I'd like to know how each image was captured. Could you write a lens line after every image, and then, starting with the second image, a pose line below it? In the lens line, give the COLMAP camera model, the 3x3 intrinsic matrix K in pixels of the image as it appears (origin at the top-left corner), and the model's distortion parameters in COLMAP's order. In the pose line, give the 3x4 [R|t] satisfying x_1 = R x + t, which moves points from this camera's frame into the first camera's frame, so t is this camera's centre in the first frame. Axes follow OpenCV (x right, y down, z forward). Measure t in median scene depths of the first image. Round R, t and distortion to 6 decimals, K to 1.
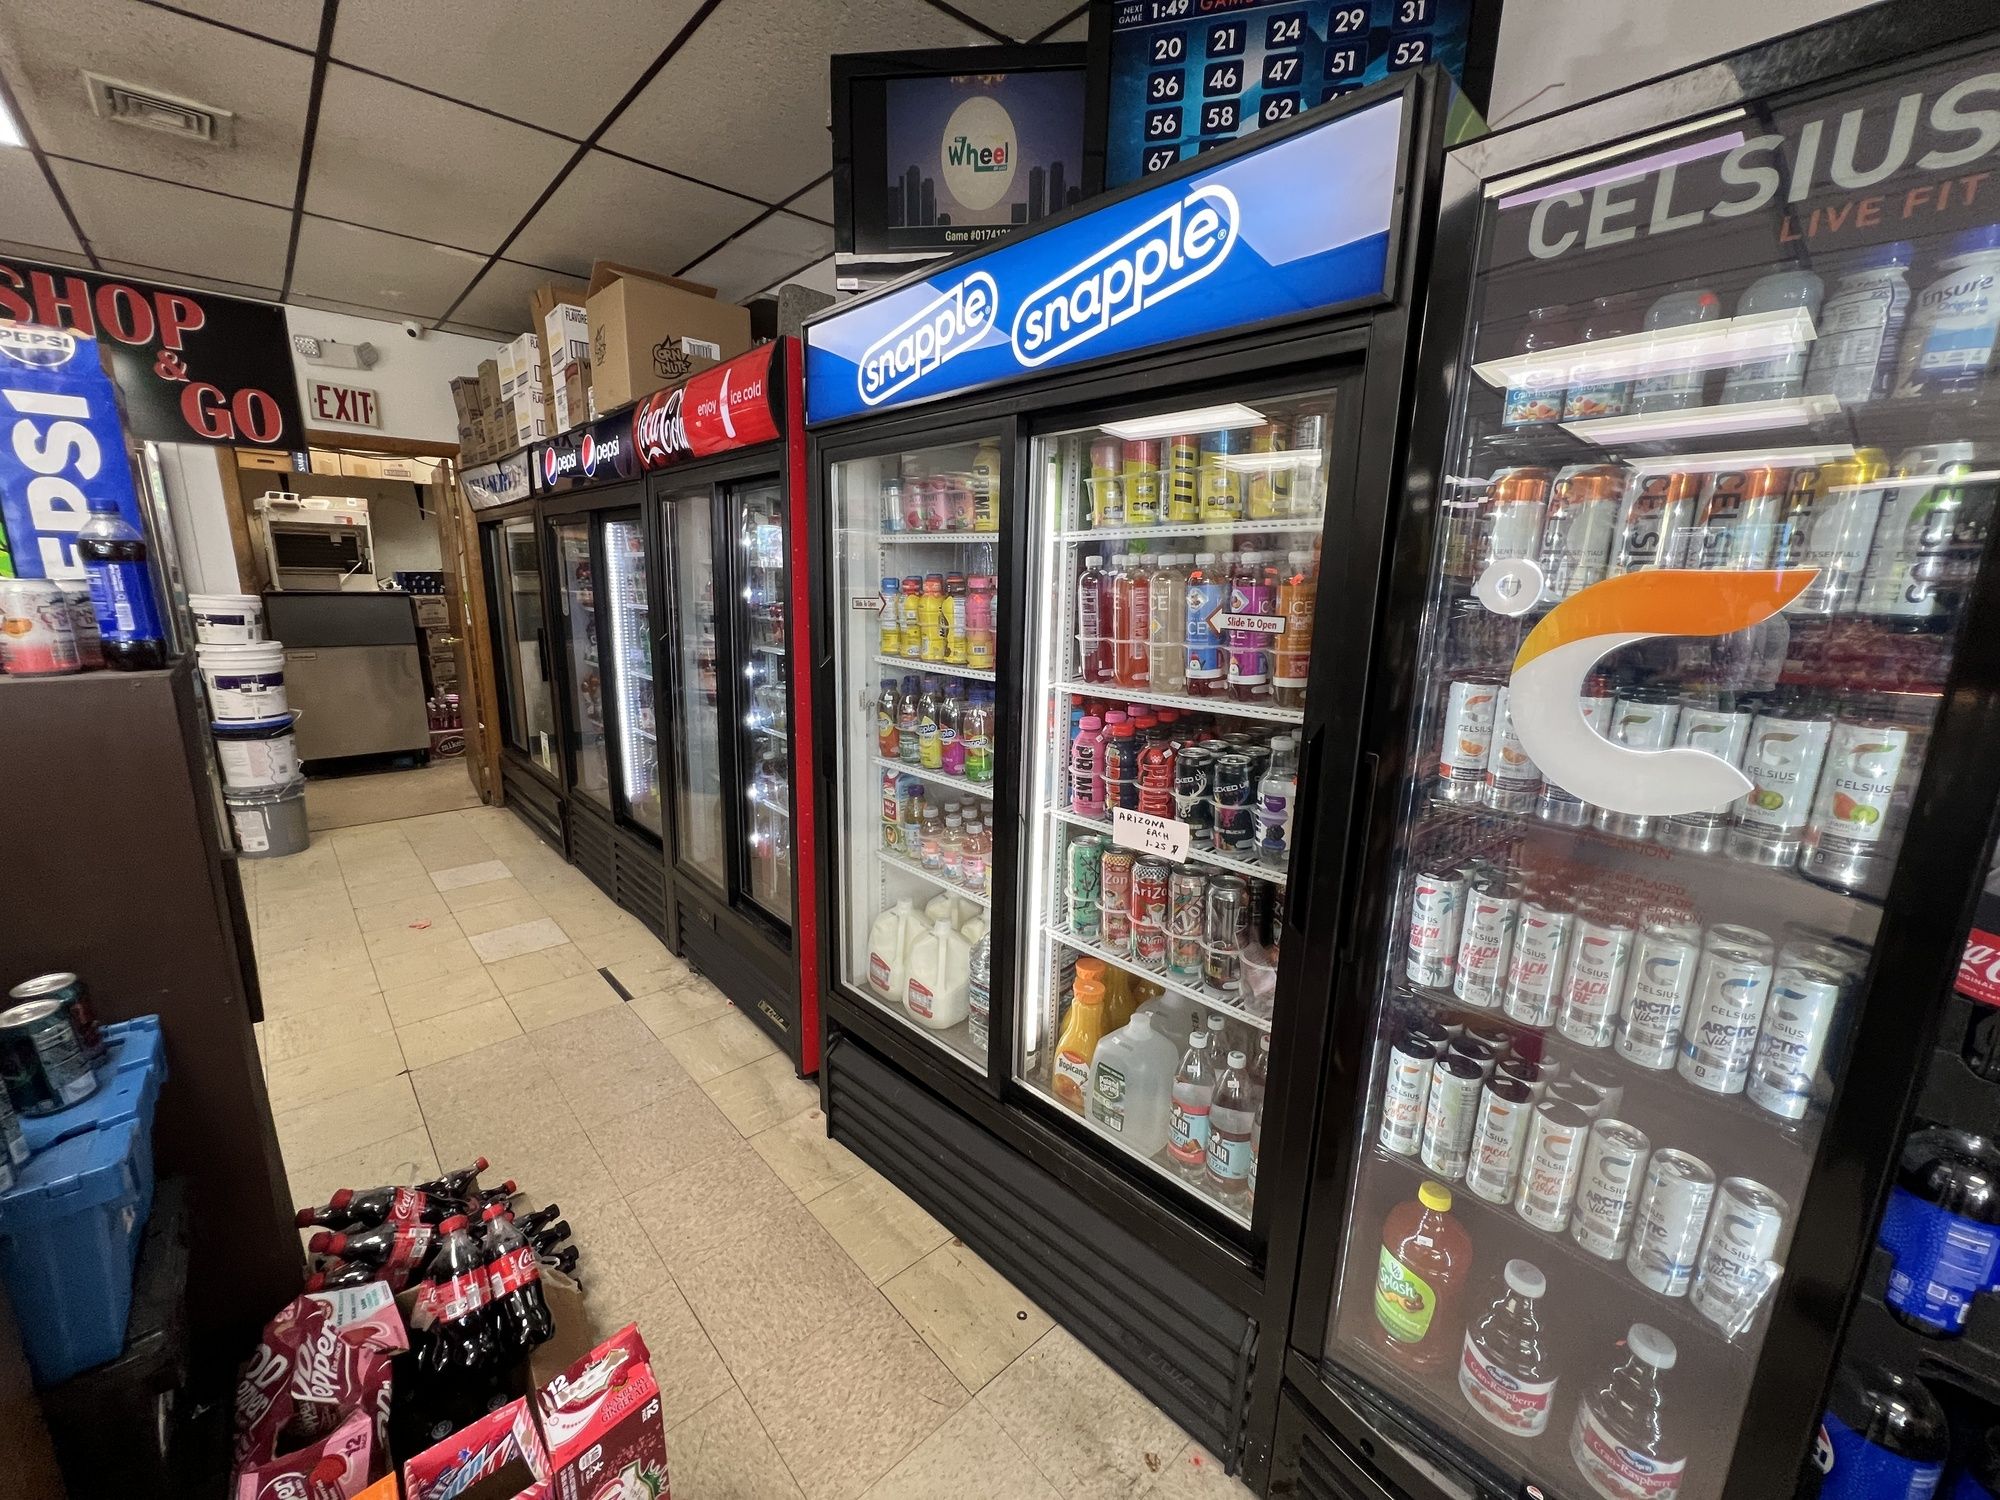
lens RADIAL K [[809.8, 0, 995.0], [0, 809.8, 748.4], [0, 0, 1]] dist [0.000893, -0.000158]
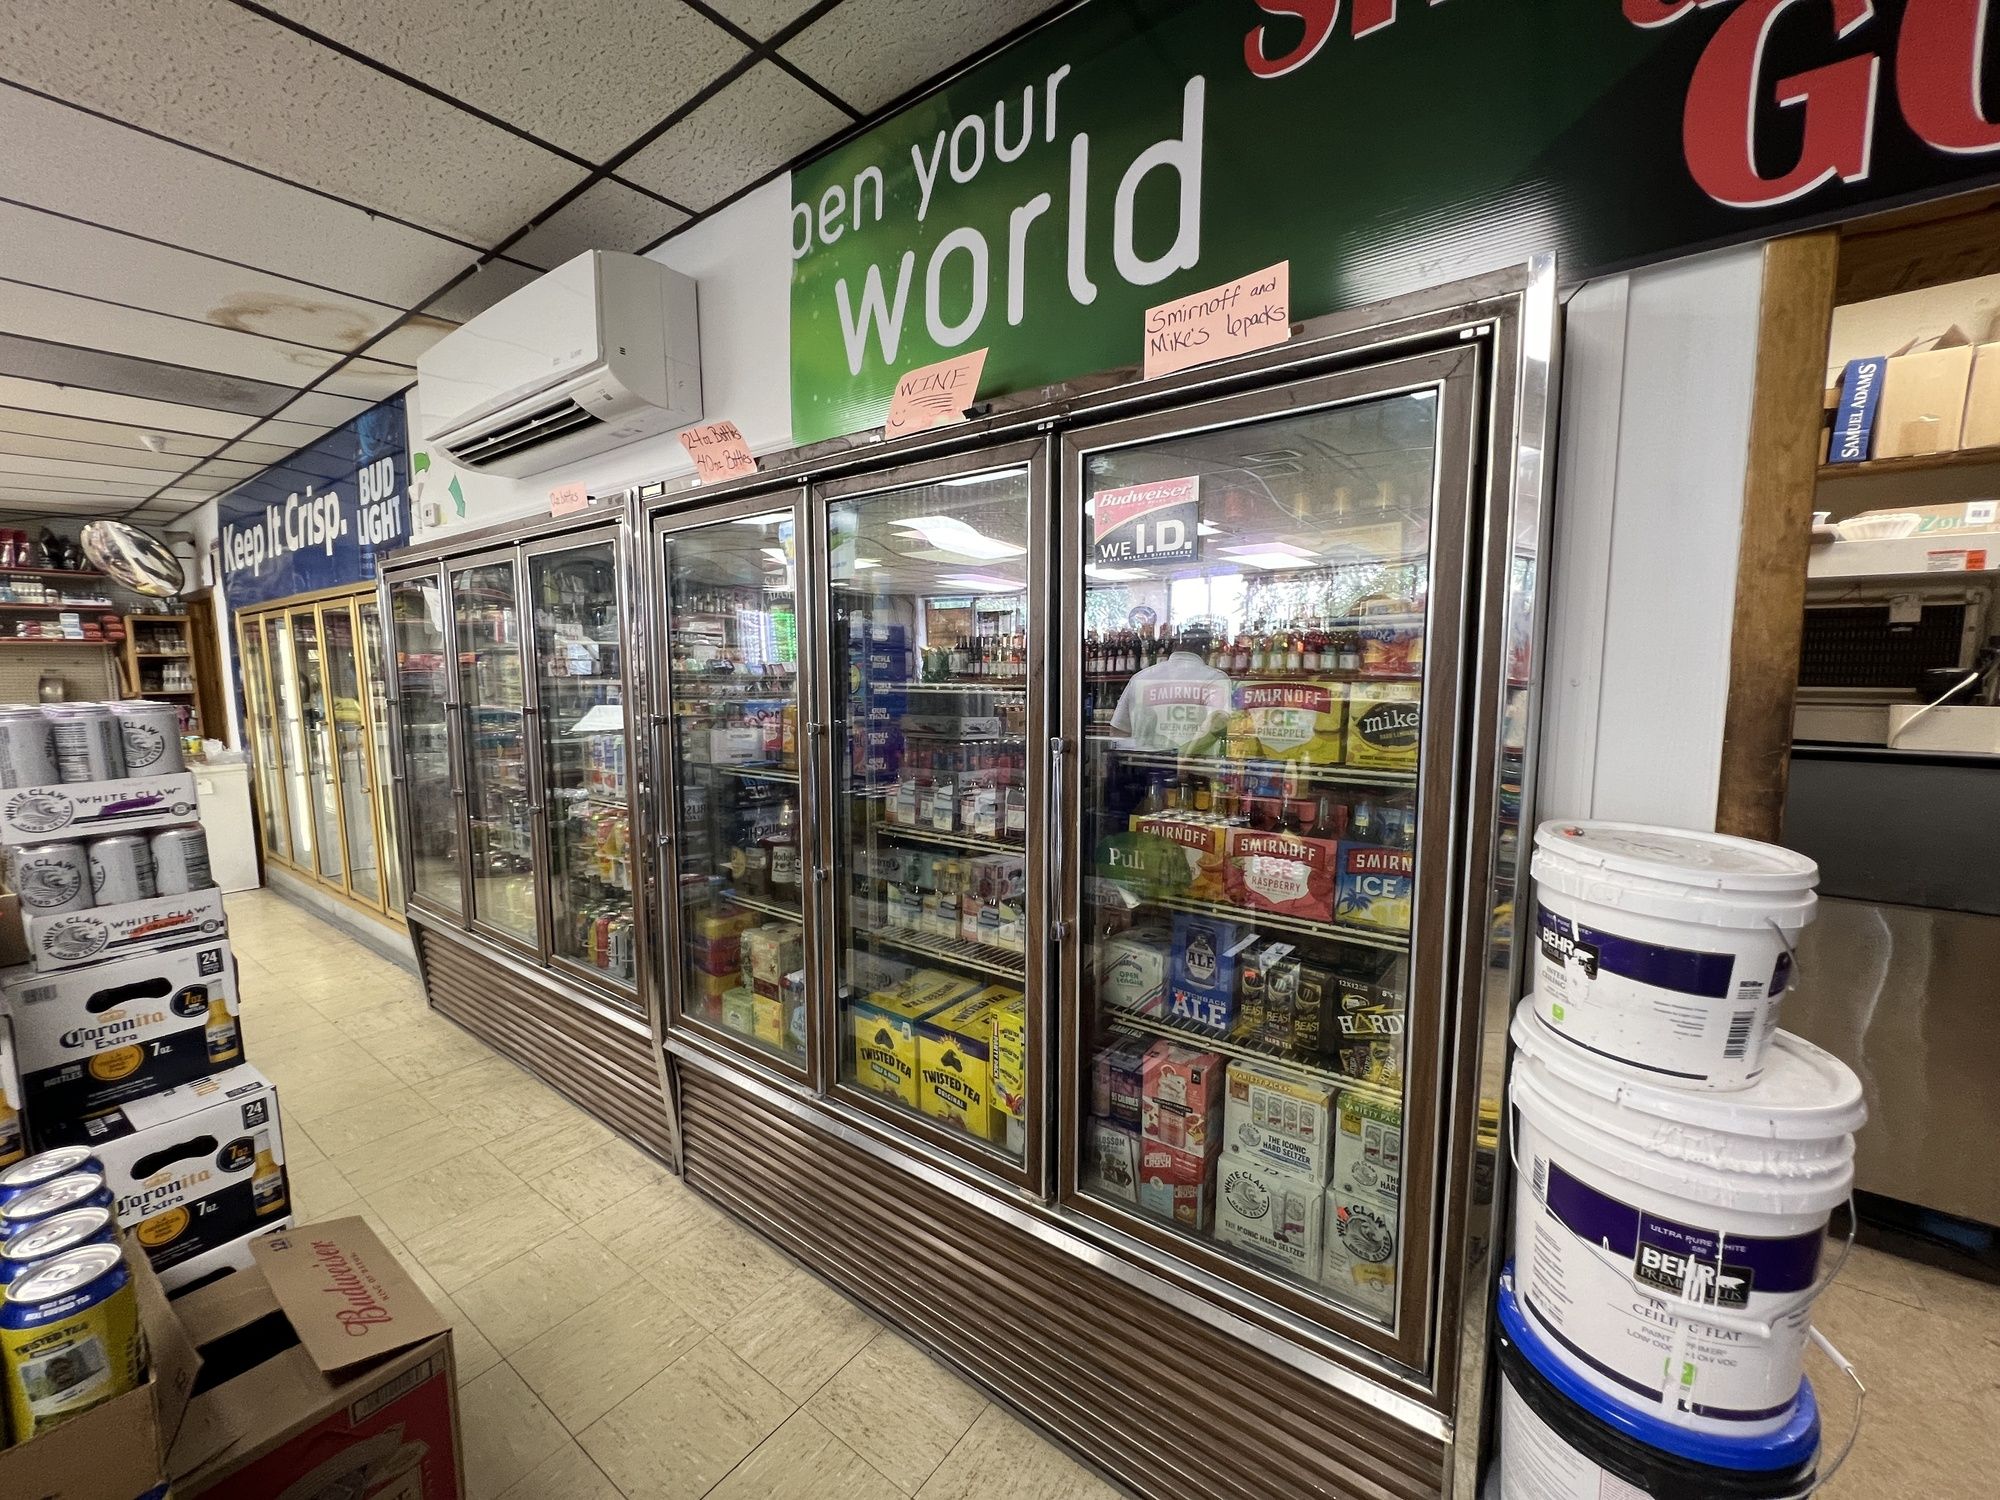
lens RADIAL K [[809.8, 0, 1000.8], [0, 809.8, 746.7], [0, 0, 1]] dist [0.000893, -0.000158]
pose [[0.207419, 0.090474, -0.974059, -0.756784], [-0.197409, 0.979101, 0.048905, -0.190381], [0.958127, 0.182145, 0.220944, 0.749532]]
